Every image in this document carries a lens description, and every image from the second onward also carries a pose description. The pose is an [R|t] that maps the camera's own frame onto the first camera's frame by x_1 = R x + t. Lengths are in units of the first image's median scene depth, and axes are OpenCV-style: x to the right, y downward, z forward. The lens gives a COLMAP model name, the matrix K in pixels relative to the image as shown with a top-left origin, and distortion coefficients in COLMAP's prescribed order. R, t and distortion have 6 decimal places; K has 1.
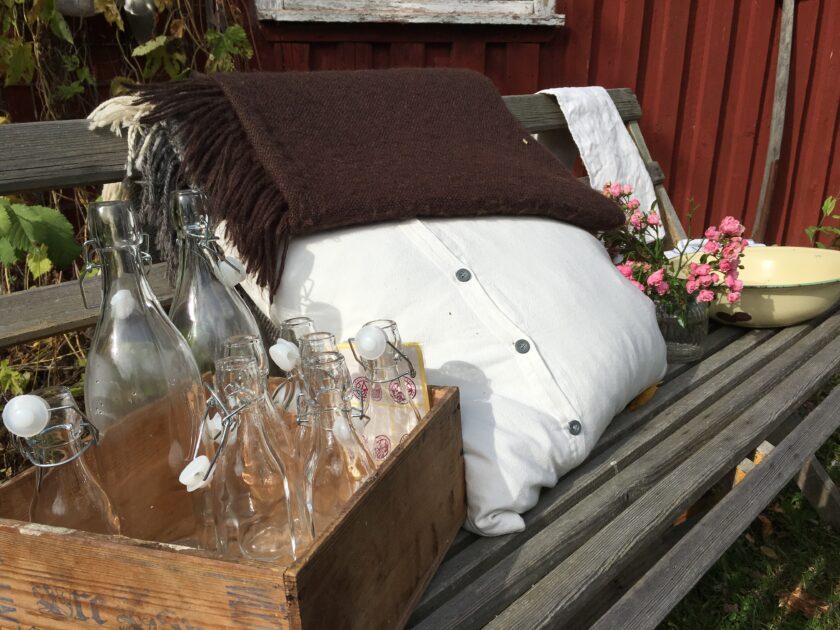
lens RADIAL K [[724.0, 0, 420.0], [0, 724.0, 315.0], [0, 0, 1]] dist [0.039814, -0.013879]
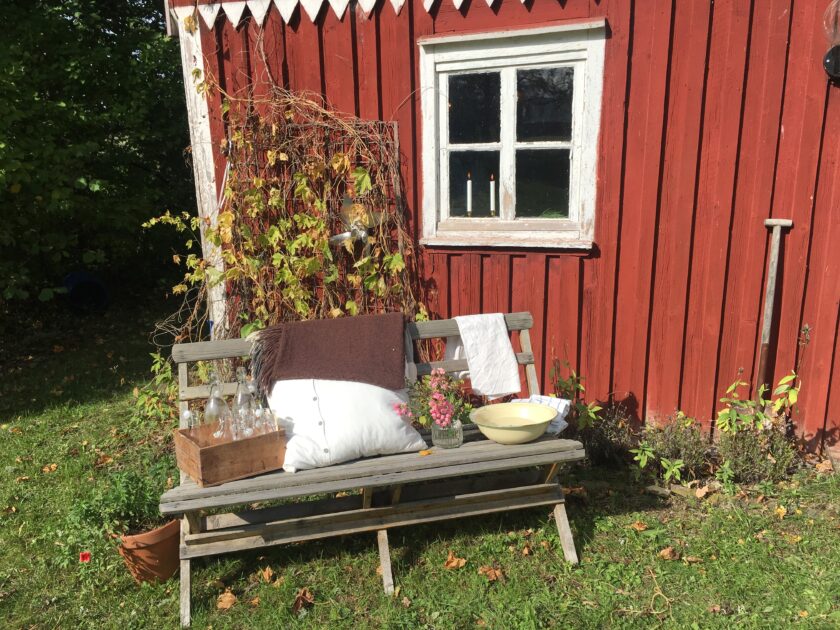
lens RADIAL K [[724.0, 0, 420.0], [0, 724.0, 315.0], [0, 0, 1]] dist [0.039814, -0.013879]
pose [[0.822261, 0.110492, -0.558282, 1.286549], [-0.149714, 0.988416, -0.024884, -0.241222], [0.549065, 0.104044, 0.829278, -0.869757]]
